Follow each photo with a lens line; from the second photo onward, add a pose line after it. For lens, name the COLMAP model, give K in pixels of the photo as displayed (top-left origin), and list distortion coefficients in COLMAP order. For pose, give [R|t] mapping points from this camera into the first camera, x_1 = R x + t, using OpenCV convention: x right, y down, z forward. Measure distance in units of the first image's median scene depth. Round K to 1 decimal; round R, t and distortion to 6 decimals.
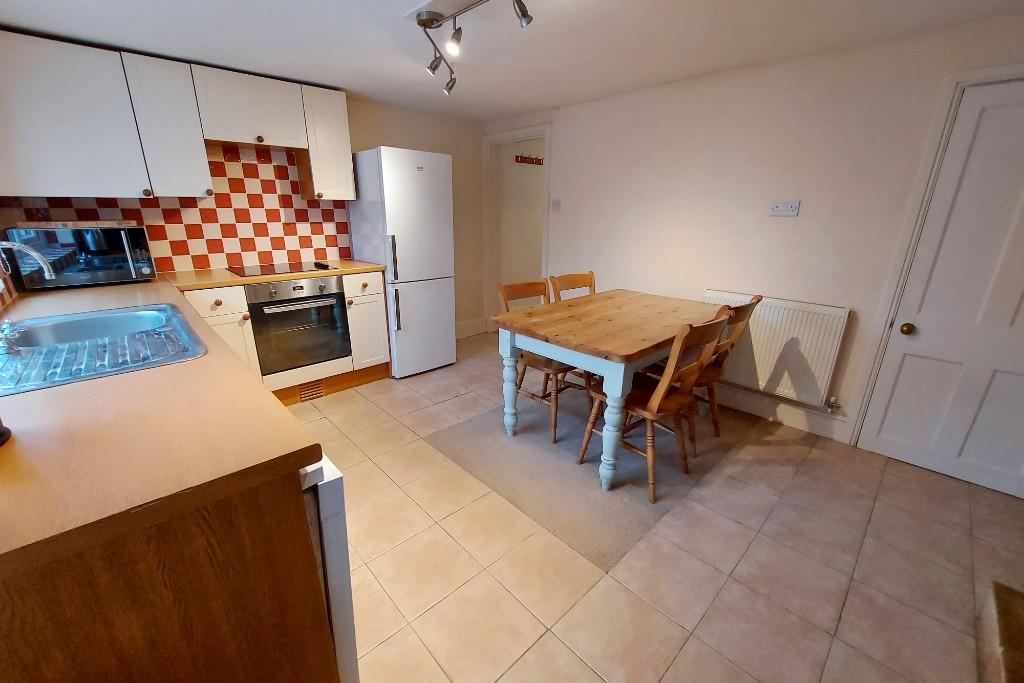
lens RADIAL K [[408.2, 0, 495.2], [0, 408.2, 342.8], [0, 0, 1]] dist [-0.000042, -0.000126]
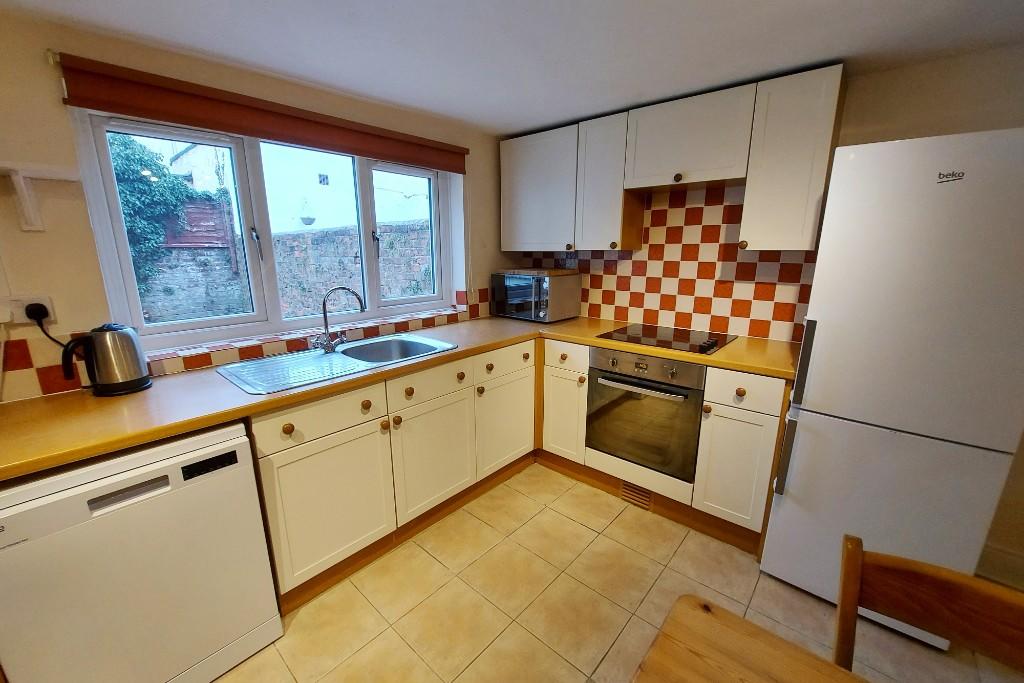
lens RADIAL K [[409.7, 0, 504.9], [0, 409.7, 348.6], [0, 0, 1]] dist [-0.016471, -0.000033]
pose [[0.102494, 0.231729, -0.967366, 0.223762], [-0.302999, 0.933547, 0.191525, -0.234895], [0.947463, 0.273481, 0.165897, 0.630289]]
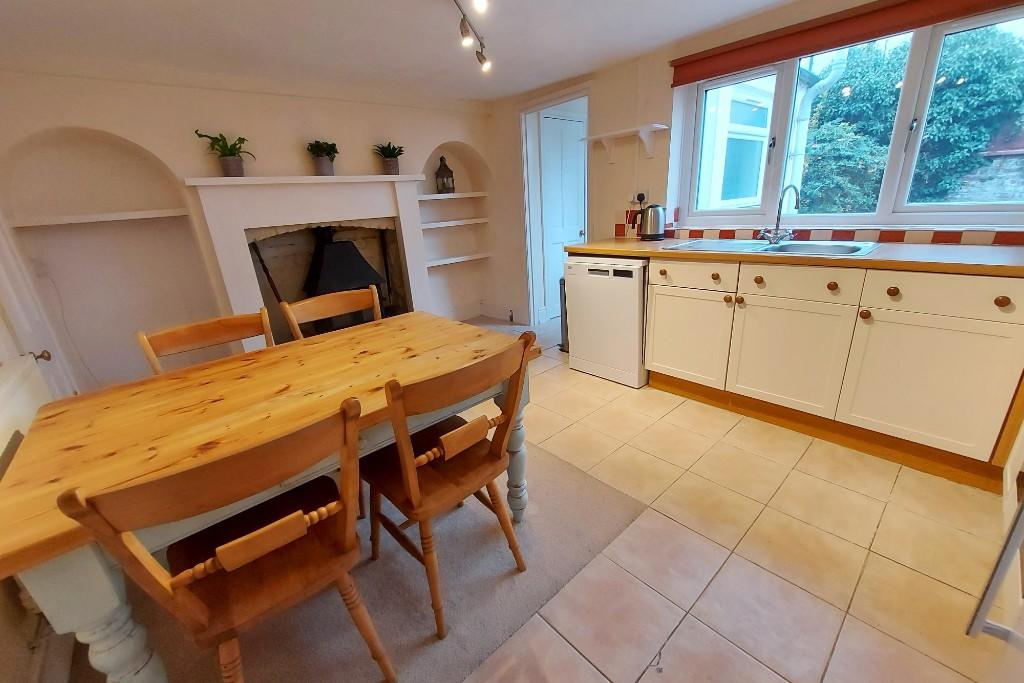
lens RADIAL K [[409.7, 0, 504.9], [0, 409.7, 348.6], [0, 0, 1]] dist [-0.016471, -0.000033]
pose [[-0.997588, 0.052452, 0.045474, 0.014457], [0.069300, 0.790929, 0.607971, -0.385606], [-0.004077, 0.609656, -0.792656, 1.299405]]
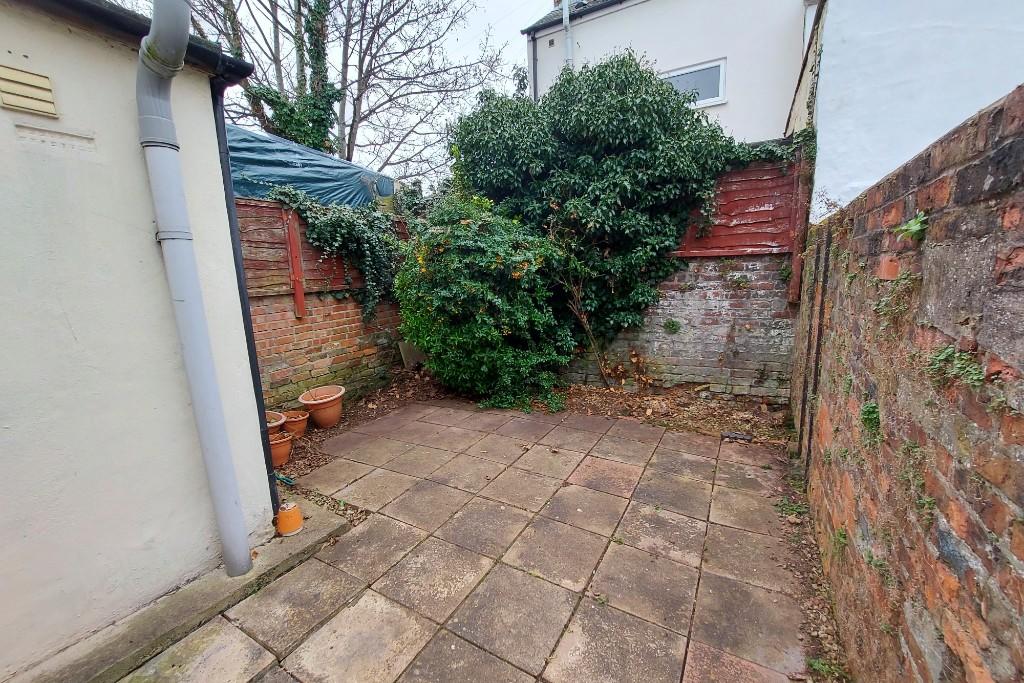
lens RADIAL K [[409.7, 0, 504.9], [0, 409.7, 348.6], [0, 0, 1]] dist [-0.016471, -0.000033]
pose [[-0.955225, 0.082345, -0.284192, -1.565034], [-0.061527, 0.884216, 0.463008, -0.058050], [0.289413, 0.459762, -0.839558, 0.107701]]
